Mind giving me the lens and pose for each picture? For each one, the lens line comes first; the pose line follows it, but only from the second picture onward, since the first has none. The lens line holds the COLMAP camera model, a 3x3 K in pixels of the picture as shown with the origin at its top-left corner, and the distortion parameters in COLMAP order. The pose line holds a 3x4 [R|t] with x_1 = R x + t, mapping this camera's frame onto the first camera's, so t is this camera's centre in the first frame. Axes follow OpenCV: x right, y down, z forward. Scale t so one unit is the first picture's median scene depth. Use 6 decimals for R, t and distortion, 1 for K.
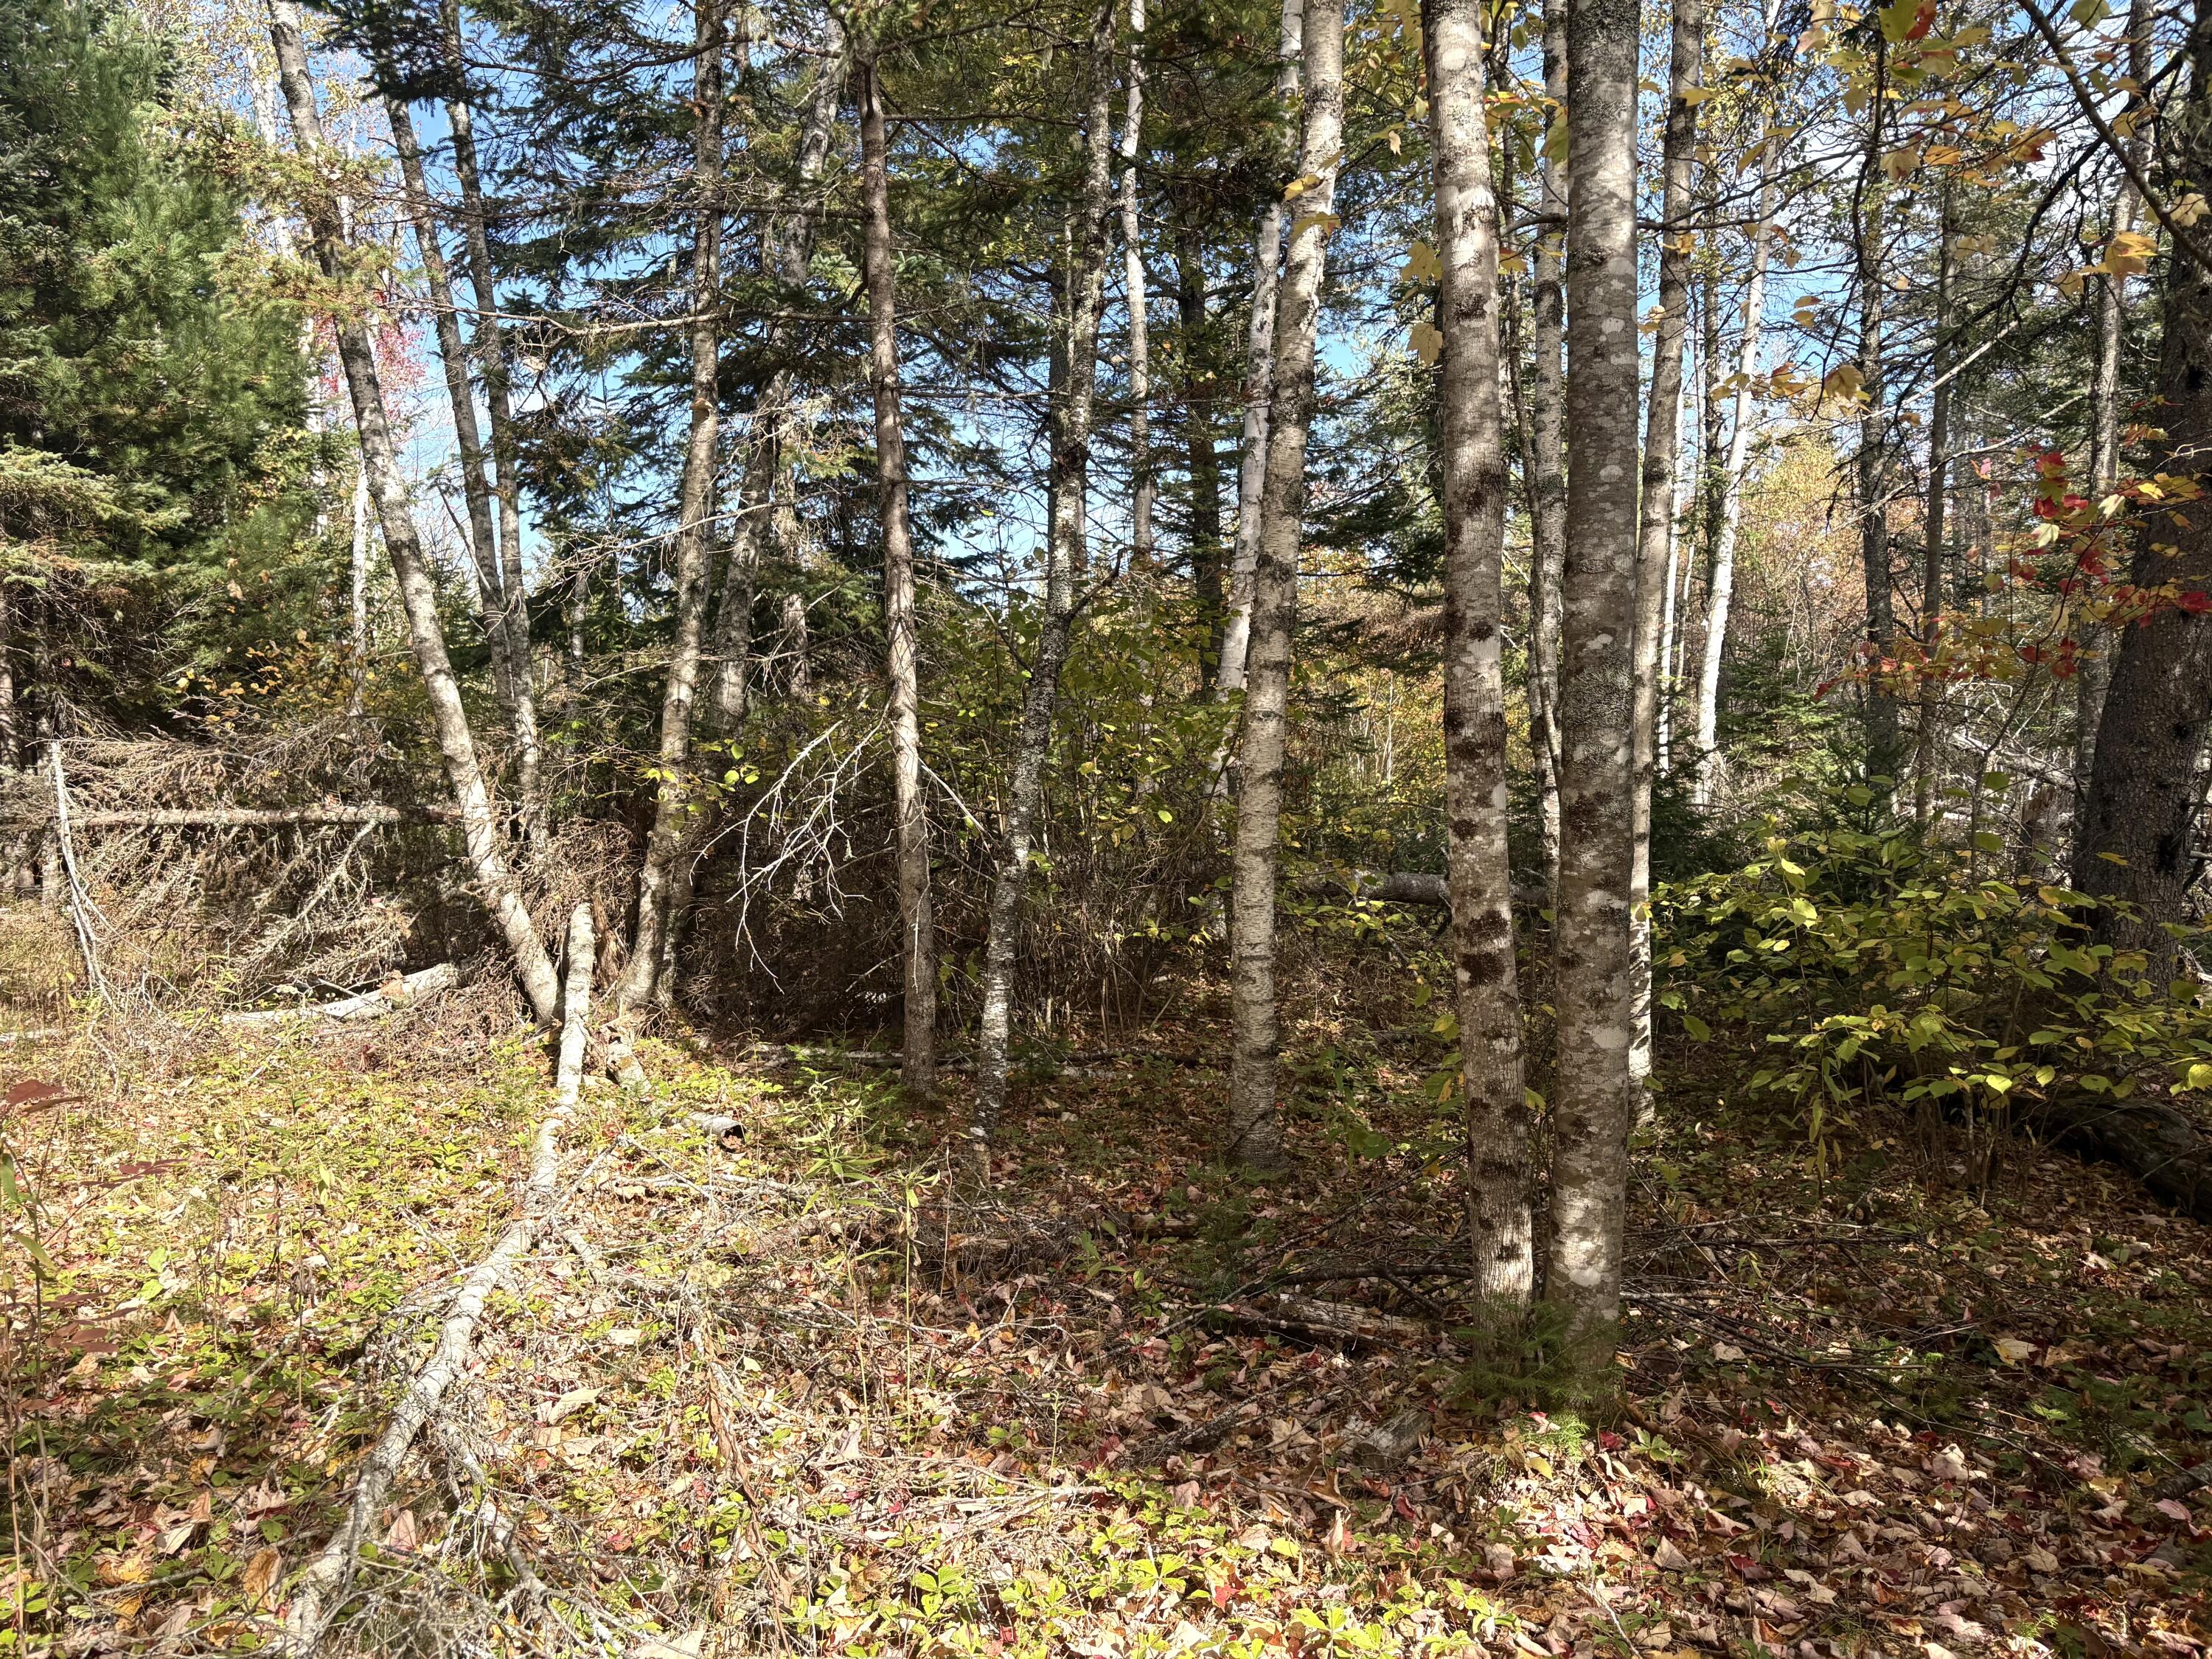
lens RADIAL K [[1639.6, 0, 1106.0], [0, 1639.6, 829.5], [0, 0, 1]] dist [0.003098, -0.000254]
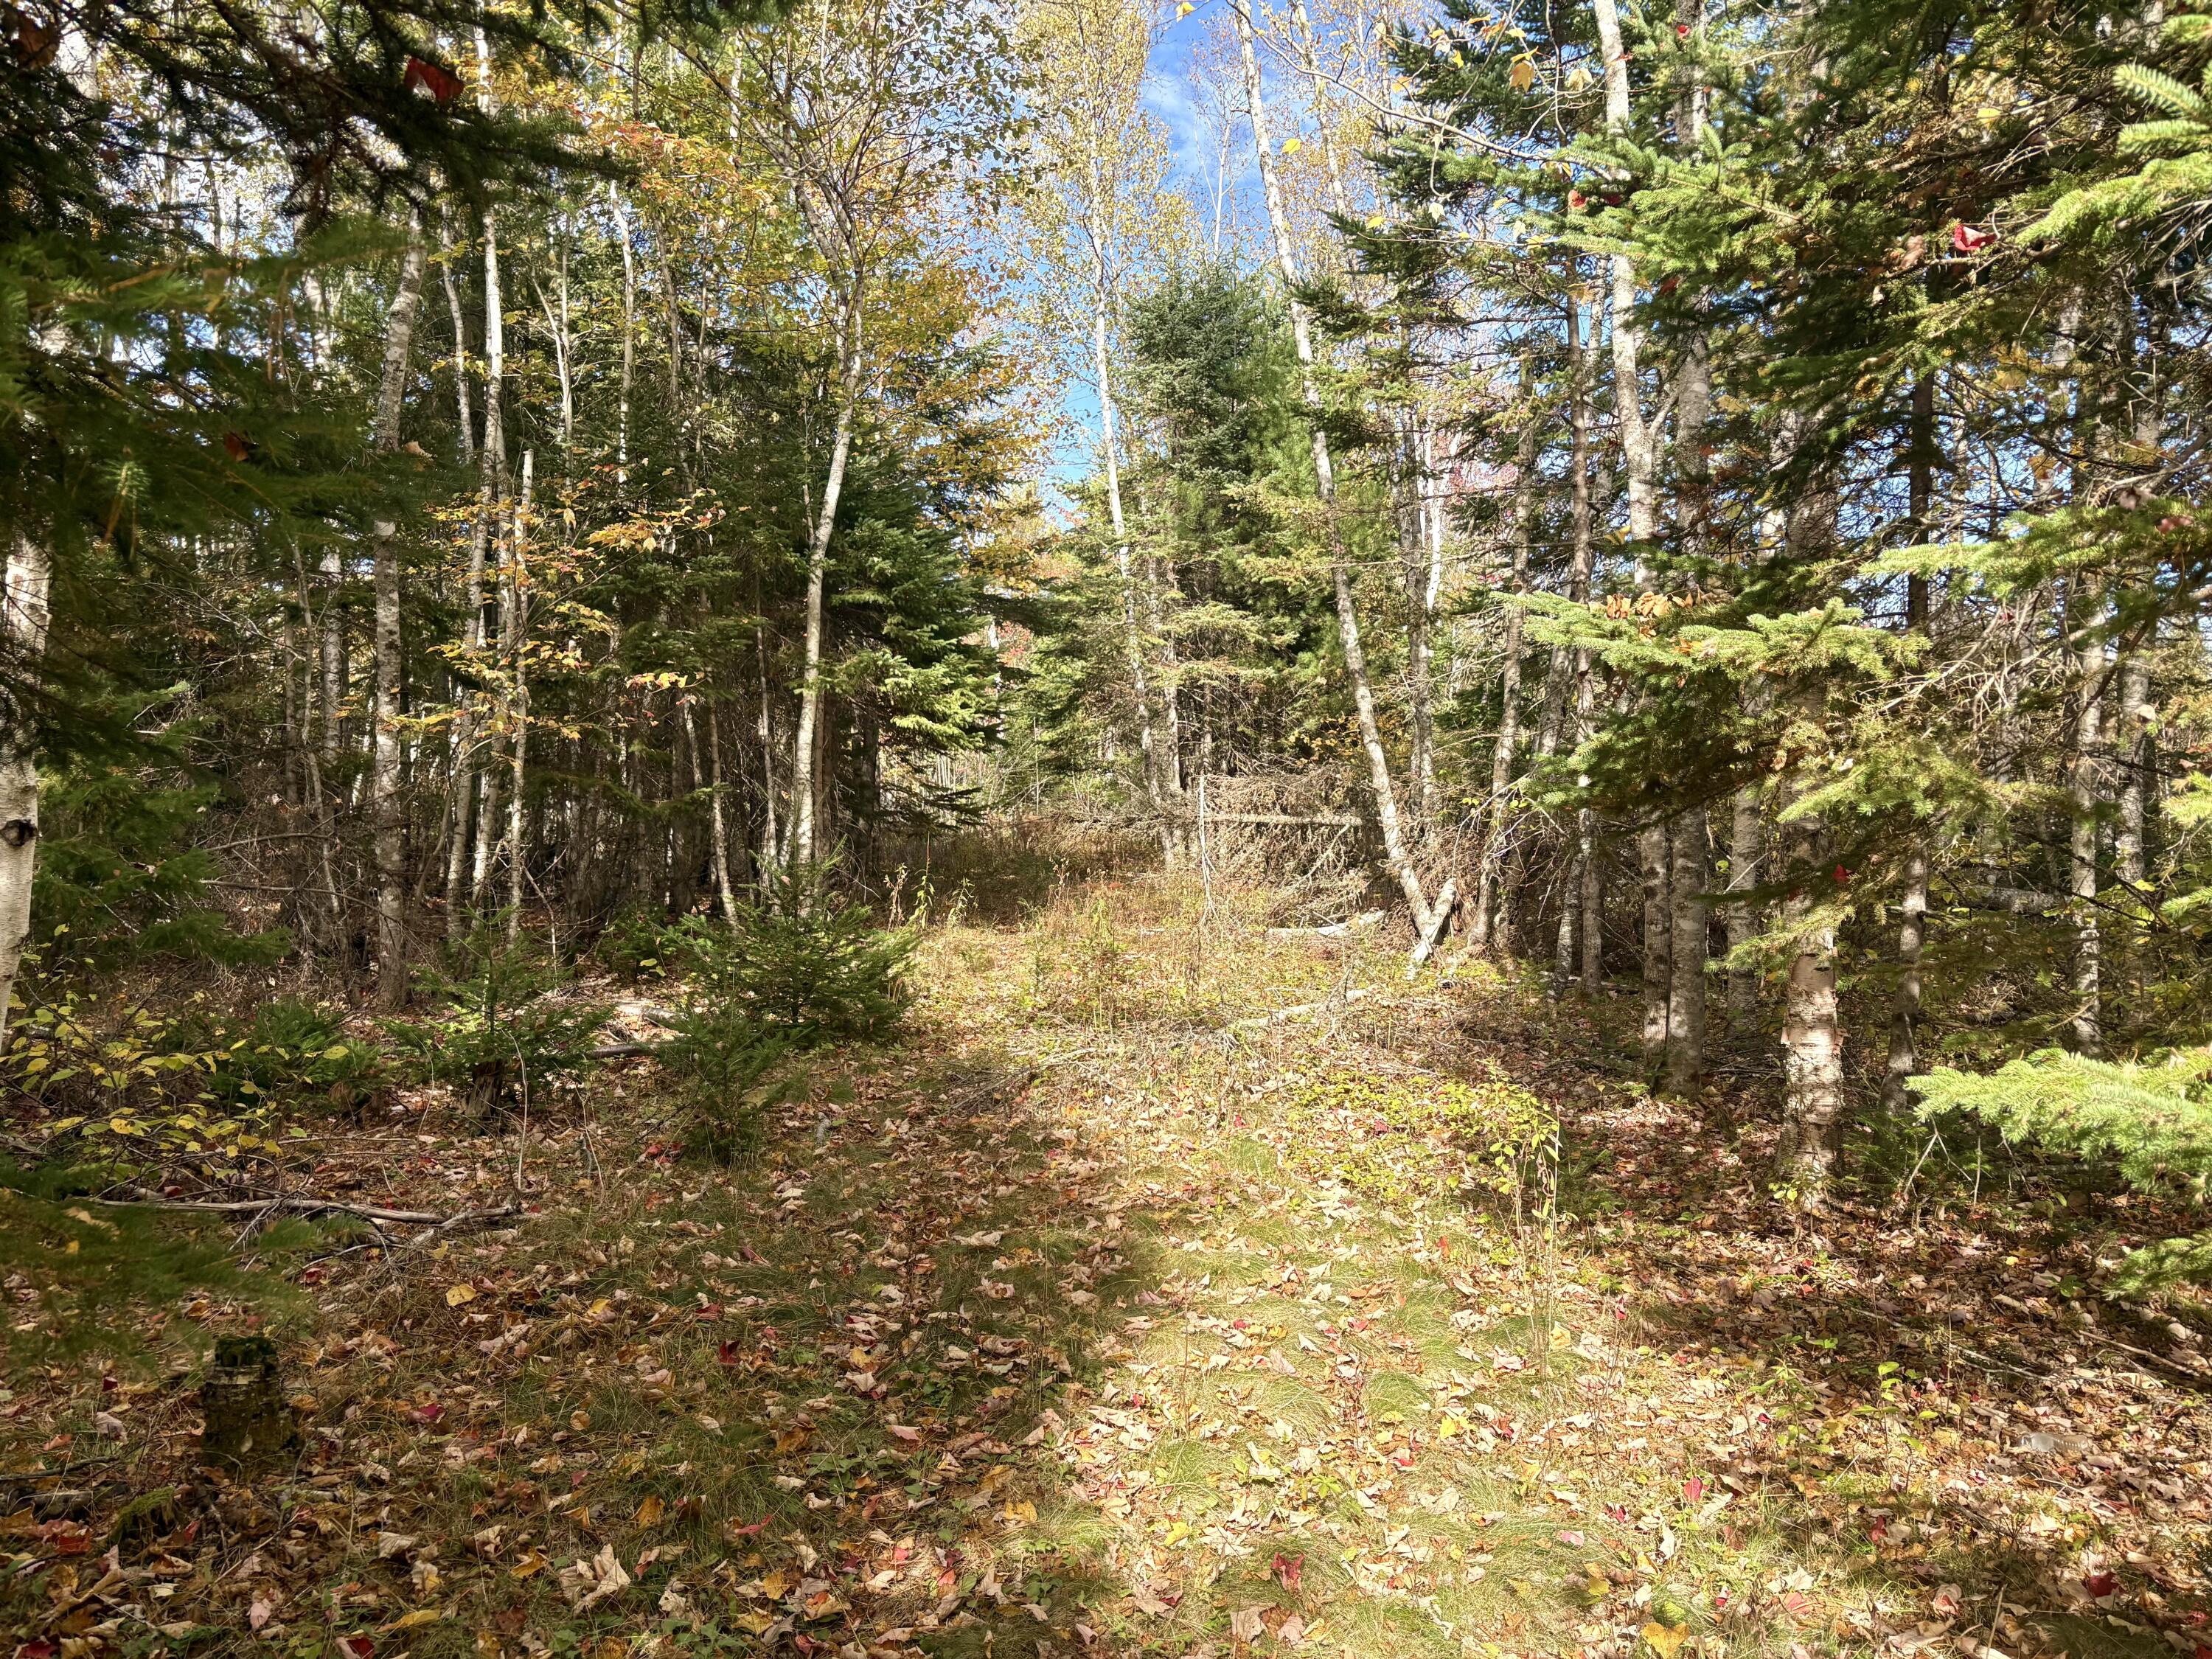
lens RADIAL K [[1640.7, 0, 1106.0], [0, 1640.7, 829.5], [0, 0, 1]] dist [0.093275, -0.085229]
pose [[0.772395, 0.037989, -0.634006, 0.472635], [-0.052095, 0.998636, -0.003628, 0.020014], [0.633003, 0.035831, 0.773320, -0.526440]]
